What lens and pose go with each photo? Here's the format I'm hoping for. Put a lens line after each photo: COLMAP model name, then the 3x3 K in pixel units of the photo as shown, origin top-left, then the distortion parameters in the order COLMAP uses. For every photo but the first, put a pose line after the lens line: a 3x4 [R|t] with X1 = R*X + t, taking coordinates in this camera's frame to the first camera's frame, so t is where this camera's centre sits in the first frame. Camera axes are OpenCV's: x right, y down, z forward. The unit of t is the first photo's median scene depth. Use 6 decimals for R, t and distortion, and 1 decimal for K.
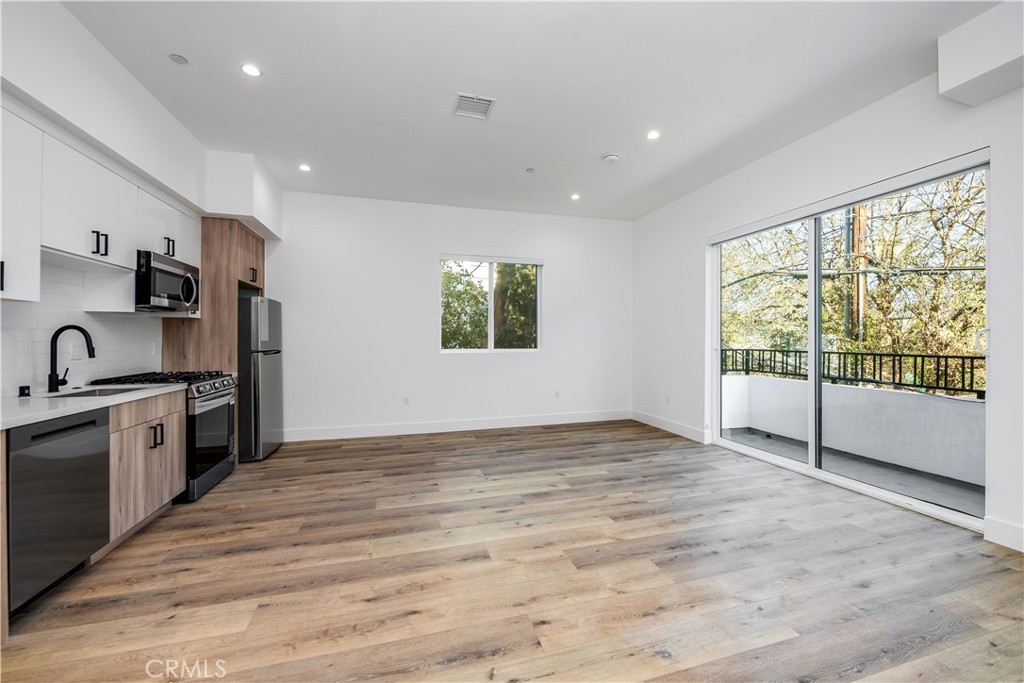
lens RADIAL K [[404.0, 0, 517.7], [0, 404.0, 341.3], [0, 0, 1]] dist [0.003837, -0.000360]
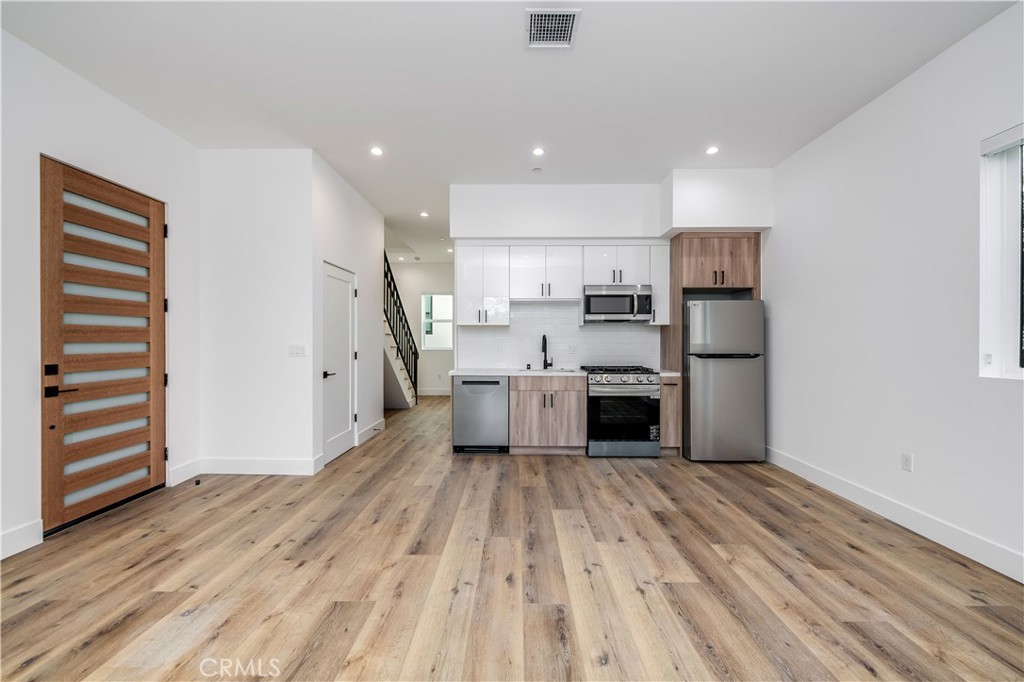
lens RADIAL K [[404.0, 0, 514.4], [0, 404.0, 340.3], [0, 0, 1]] dist [0.003837, -0.000360]
pose [[-0.289767, -0.005292, -0.957083, 0.686508], [-0.004679, 0.999981, -0.004112, -0.005420], [0.957086, 0.003286, -0.289786, 1.265872]]
